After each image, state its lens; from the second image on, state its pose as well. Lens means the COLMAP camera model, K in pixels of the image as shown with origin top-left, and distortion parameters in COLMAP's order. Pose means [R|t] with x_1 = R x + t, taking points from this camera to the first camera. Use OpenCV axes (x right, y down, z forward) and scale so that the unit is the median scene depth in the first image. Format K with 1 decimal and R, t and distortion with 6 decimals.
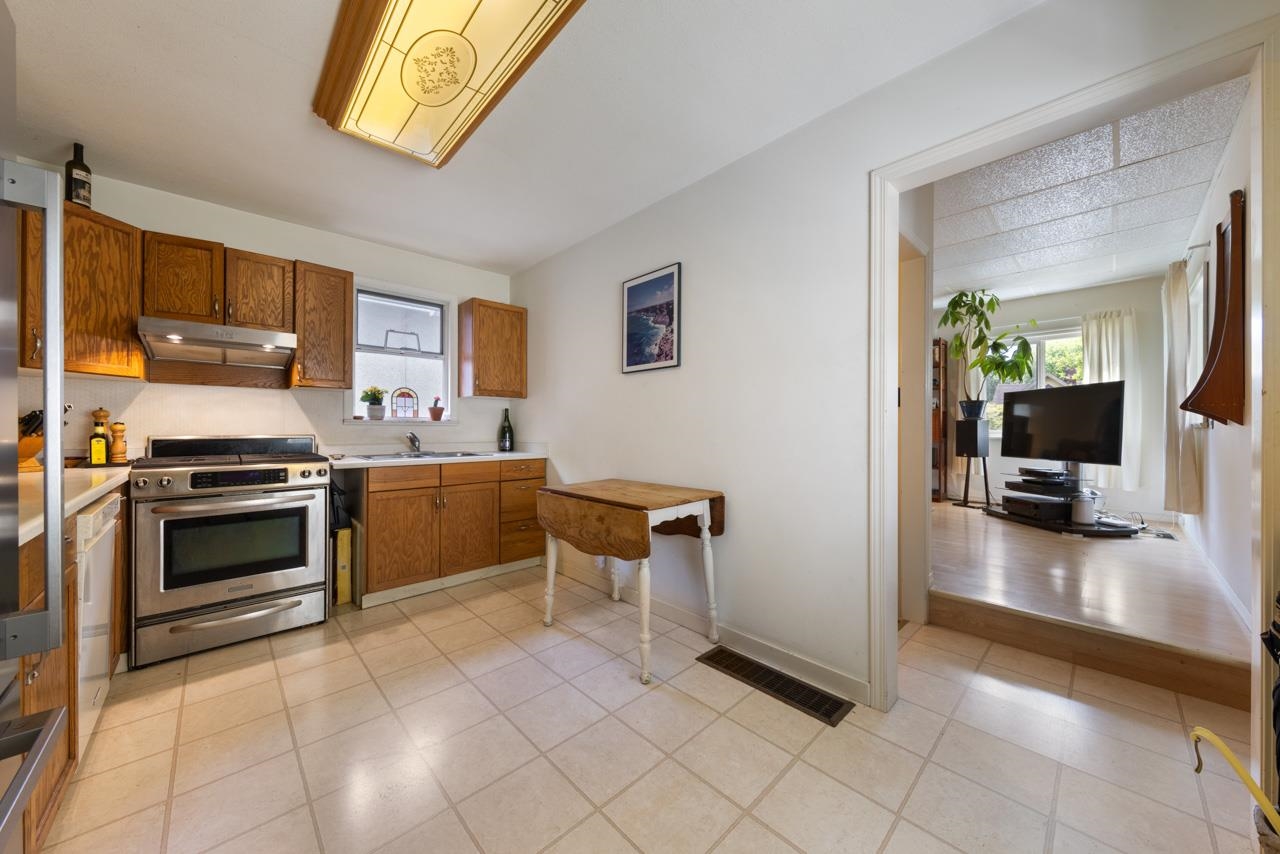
lens RADIAL K [[451.2, 0, 640.0], [0, 451.2, 427.0], [0, 0, 1]] dist [-0.000688, -0.000051]
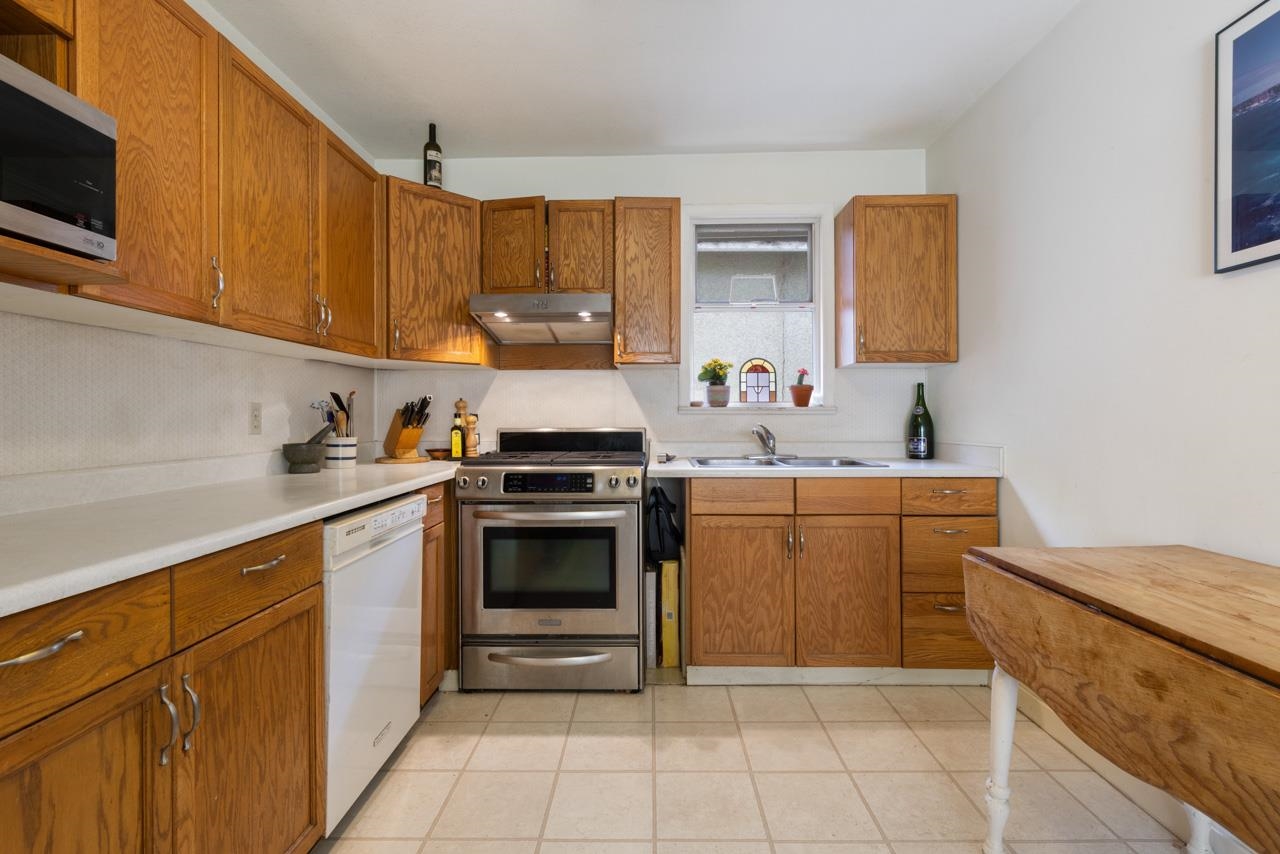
lens RADIAL K [[596.8, 0, 637.8], [0, 596.8, 413.9], [0, 0, 1]] dist [0.002578, -0.000234]
pose [[0.713819, -0.007999, -0.700285, -0.037793], [0.005738, 0.999968, -0.005574, -0.000410], [0.700307, -0.000039, 0.713842, 0.326337]]
